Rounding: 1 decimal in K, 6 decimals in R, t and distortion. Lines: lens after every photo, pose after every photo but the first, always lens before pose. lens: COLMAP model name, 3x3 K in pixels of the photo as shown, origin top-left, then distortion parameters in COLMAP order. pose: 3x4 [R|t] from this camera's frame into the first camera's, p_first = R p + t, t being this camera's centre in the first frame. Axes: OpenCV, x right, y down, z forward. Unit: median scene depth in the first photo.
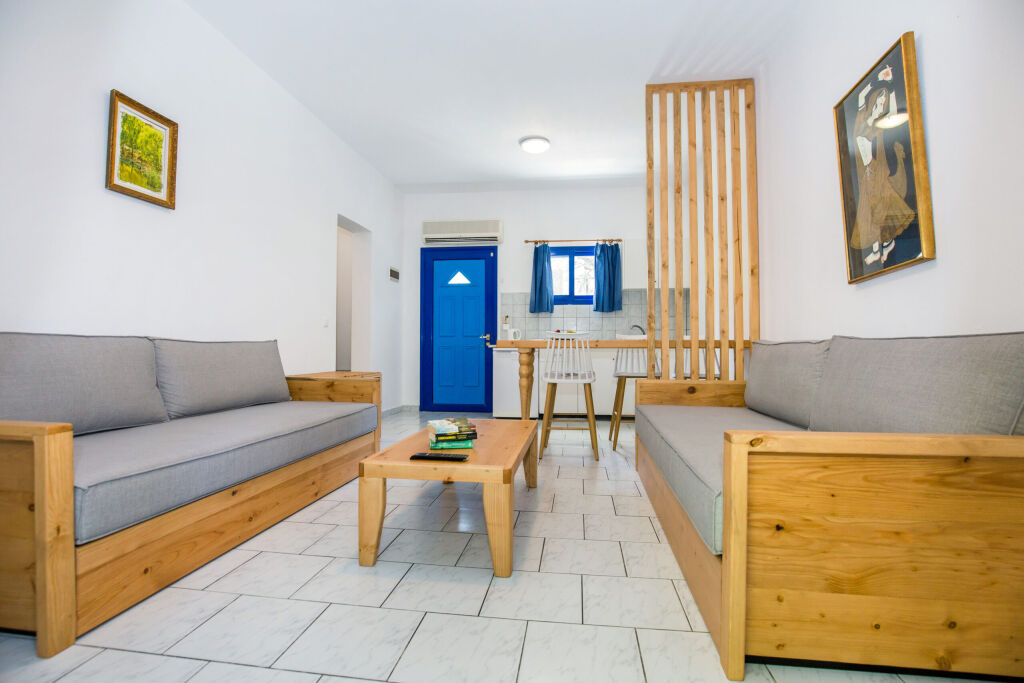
lens RADIAL K [[470.2, 0, 511.9], [0, 470.2, 368.4], [0, 0, 1]] dist [-0.036805, 0.000033]
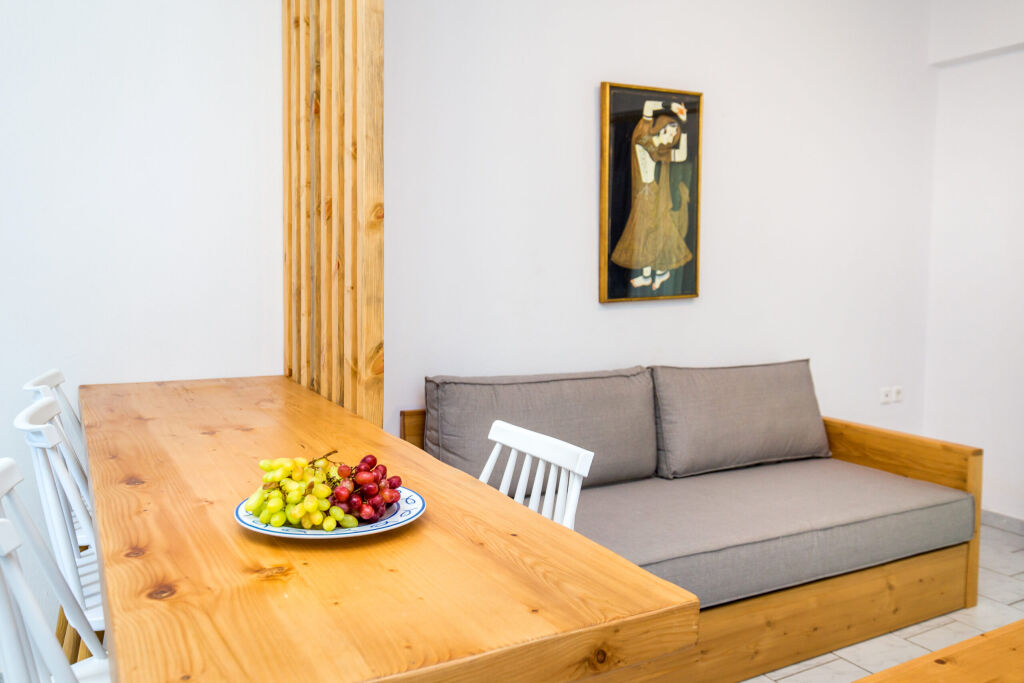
lens RADIAL K [[789.0, 0, 517.5], [0, 789.0, 304.9], [0, 0, 1]] dist [0.005559, 0.000746]
pose [[-0.616949, -0.056802, 0.784950, -0.123493], [-0.000764, 0.997435, 0.071577, -0.108673], [-0.787003, 0.043560, -0.615410, 0.779030]]
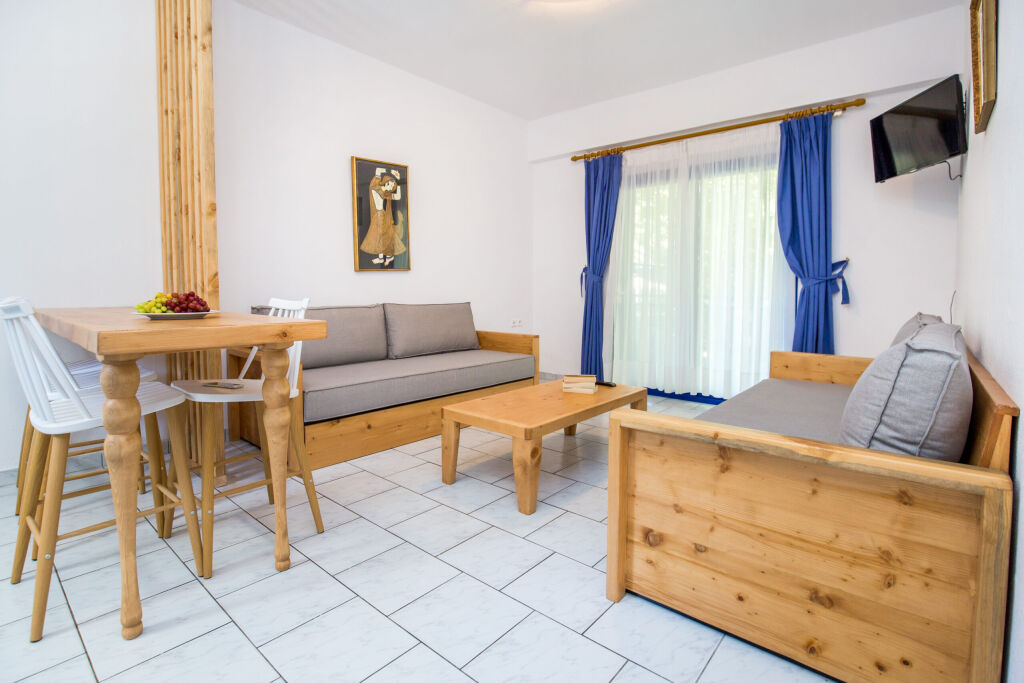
lens RADIAL K [[491.9, 0, 522.9], [0, 491.9, 307.0], [0, 0, 1]] dist [-0.033096, -0.000068]
pose [[-0.847146, -0.029942, 0.530516, -0.268091], [0.008563, 0.997512, 0.069972, -0.066332], [-0.531291, 0.063819, -0.844782, 0.832292]]
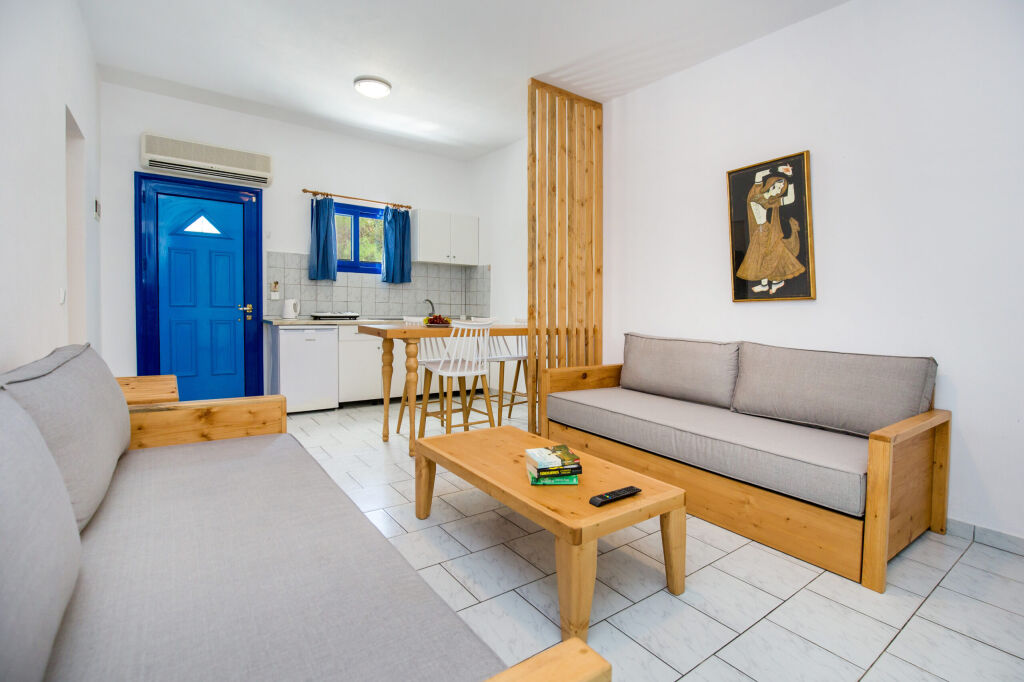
lens RADIAL K [[488.3, 0, 516.1], [0, 488.3, 338.7], [0, 0, 1]] dist [-0.035532, -0.000596]
pose [[0.713854, -0.033769, 0.699480, -0.305517], [0.004588, 0.999041, 0.043549, -0.052839], [-0.700280, -0.027879, 0.713324, 0.152353]]
